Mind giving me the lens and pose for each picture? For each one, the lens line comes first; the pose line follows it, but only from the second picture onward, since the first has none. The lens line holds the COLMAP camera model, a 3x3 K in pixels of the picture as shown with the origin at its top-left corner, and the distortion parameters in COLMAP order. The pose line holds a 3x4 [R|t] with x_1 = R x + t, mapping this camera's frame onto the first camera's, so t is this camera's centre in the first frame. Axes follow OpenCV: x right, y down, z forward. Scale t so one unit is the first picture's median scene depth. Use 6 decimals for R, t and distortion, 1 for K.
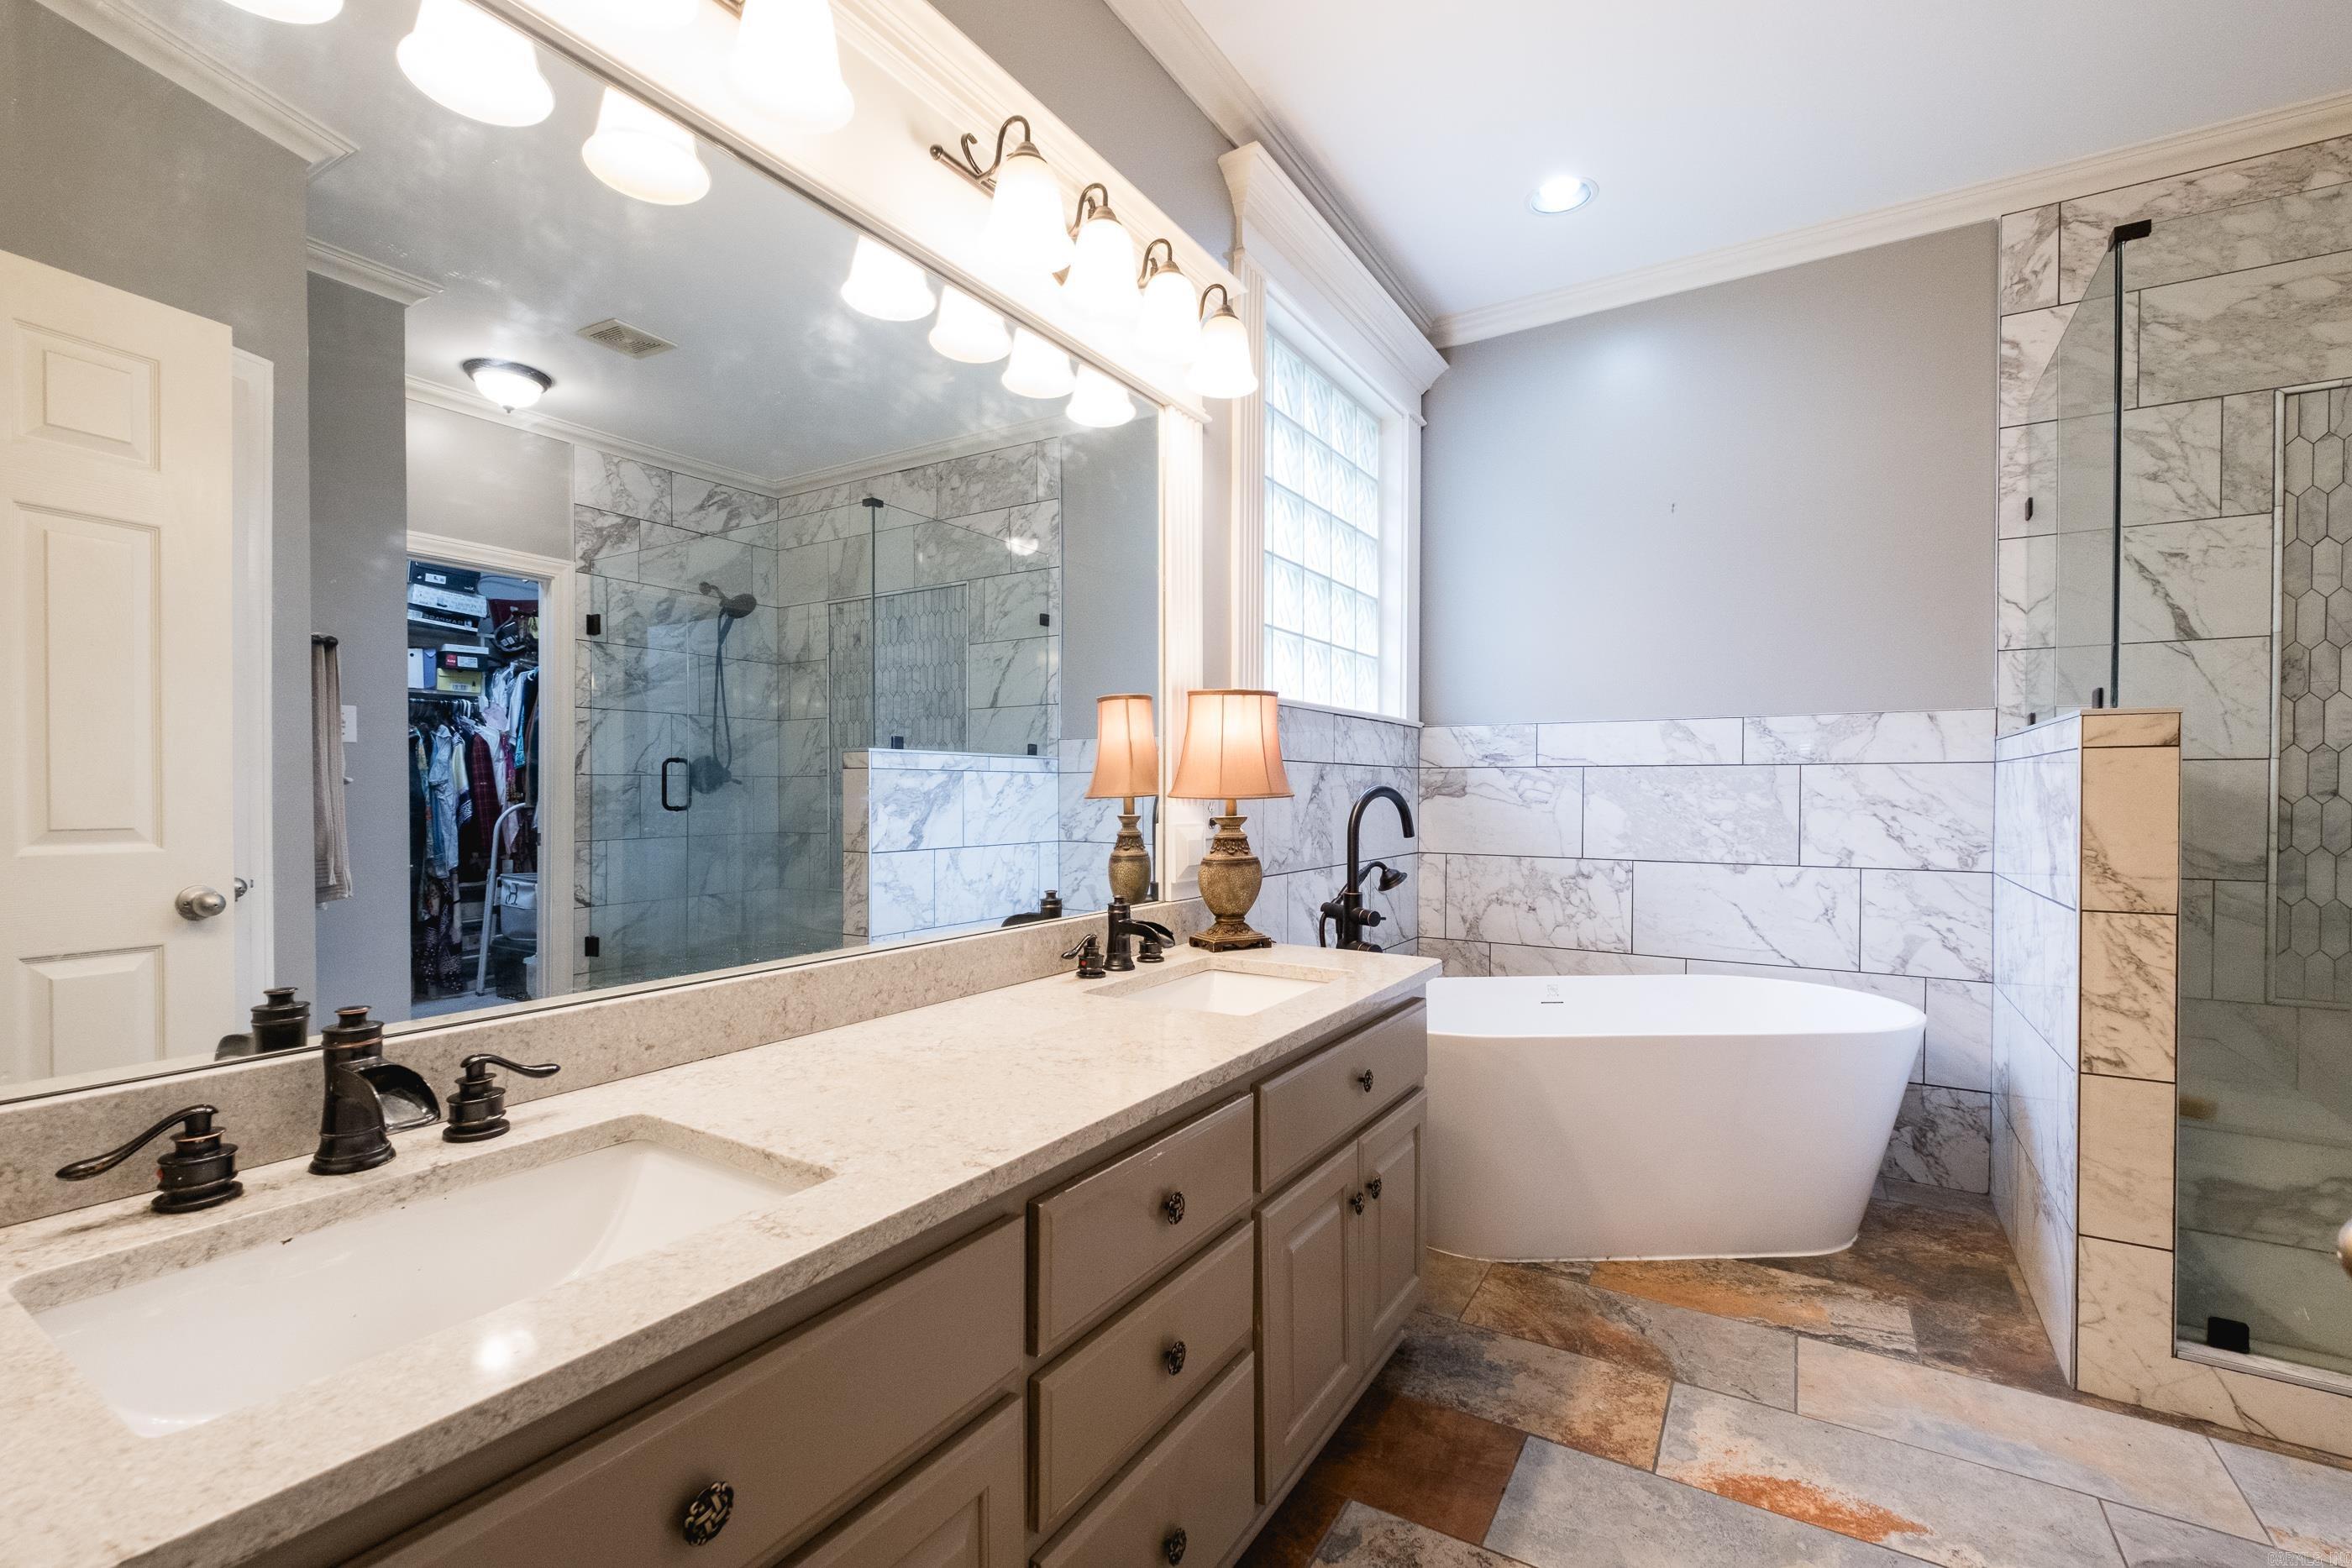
lens RADIAL K [[1010.9, 0, 1183.1], [0, 1010.9, 793.8], [0, 0, 1]] dist [0.000643, -0.003809]
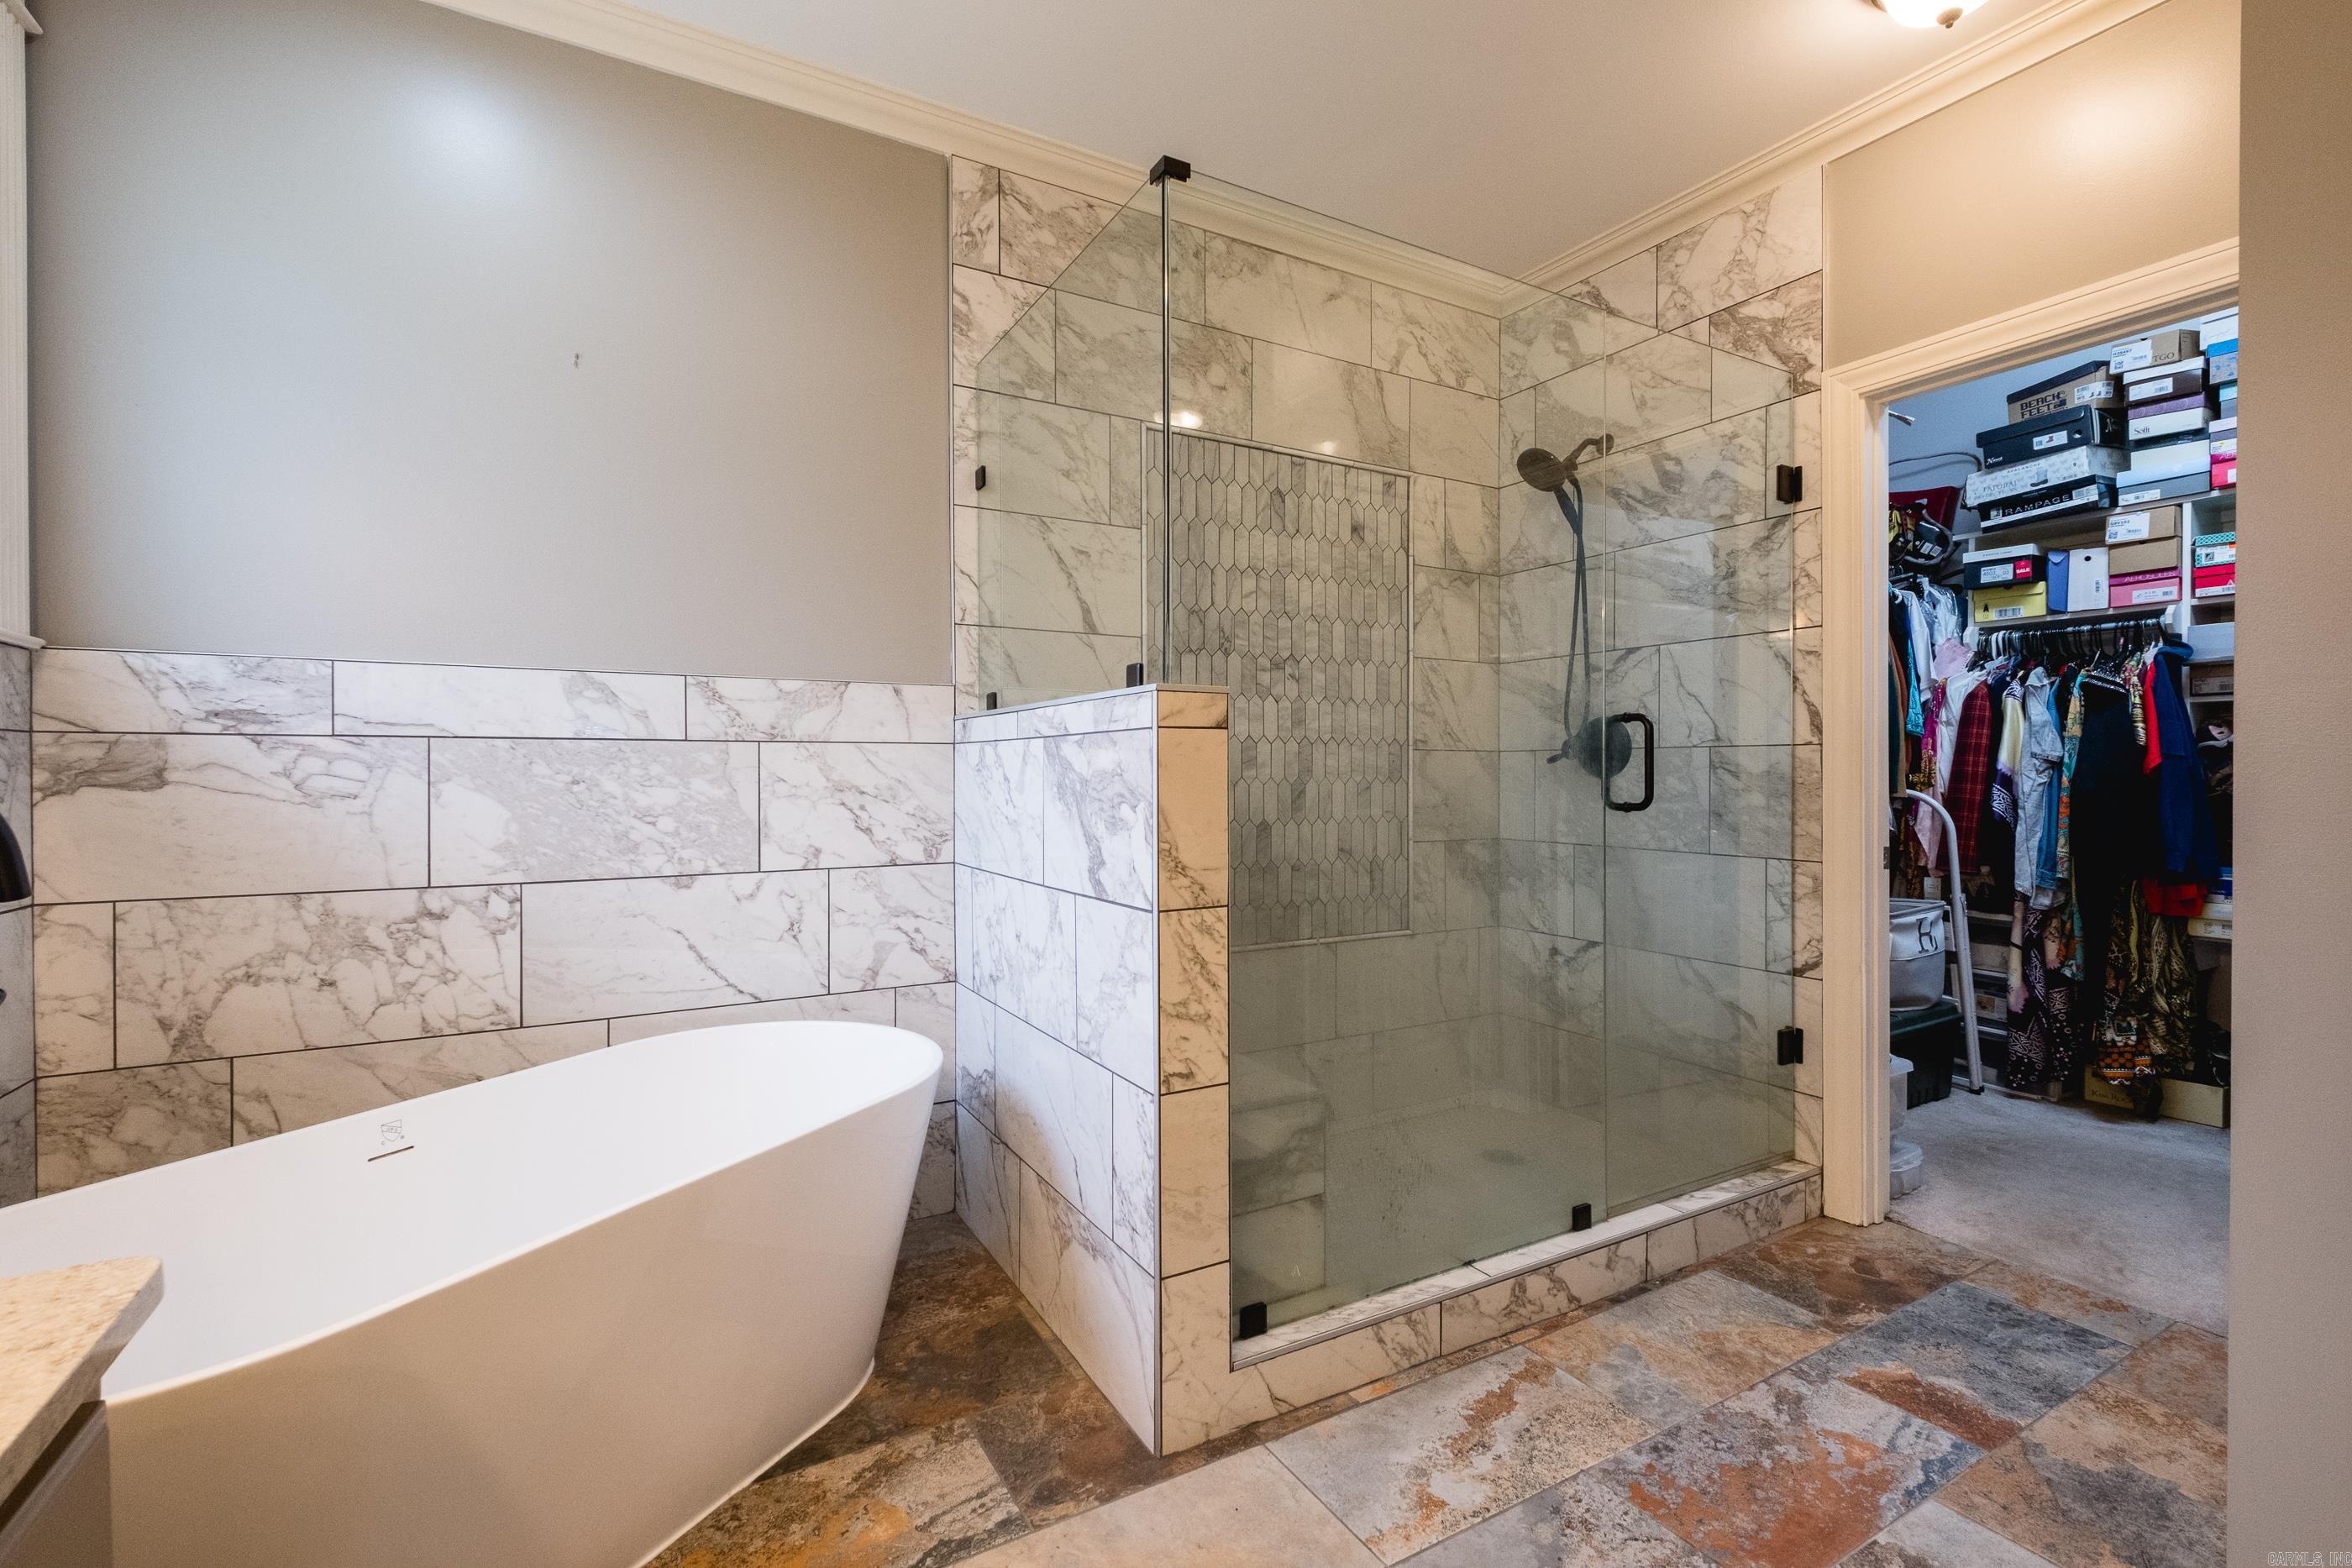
lens RADIAL K [[1005.0, 0, 1179.8], [0, 1005.0, 782.1], [0, 0, 1]] dist [0.011220, -0.006712]
pose [[0.465658, -0.011980, 0.884884, 0.081281], [0.005609, 0.999928, 0.010586, -0.004492], [-0.884947, 0.000034, 0.465692, 0.382738]]
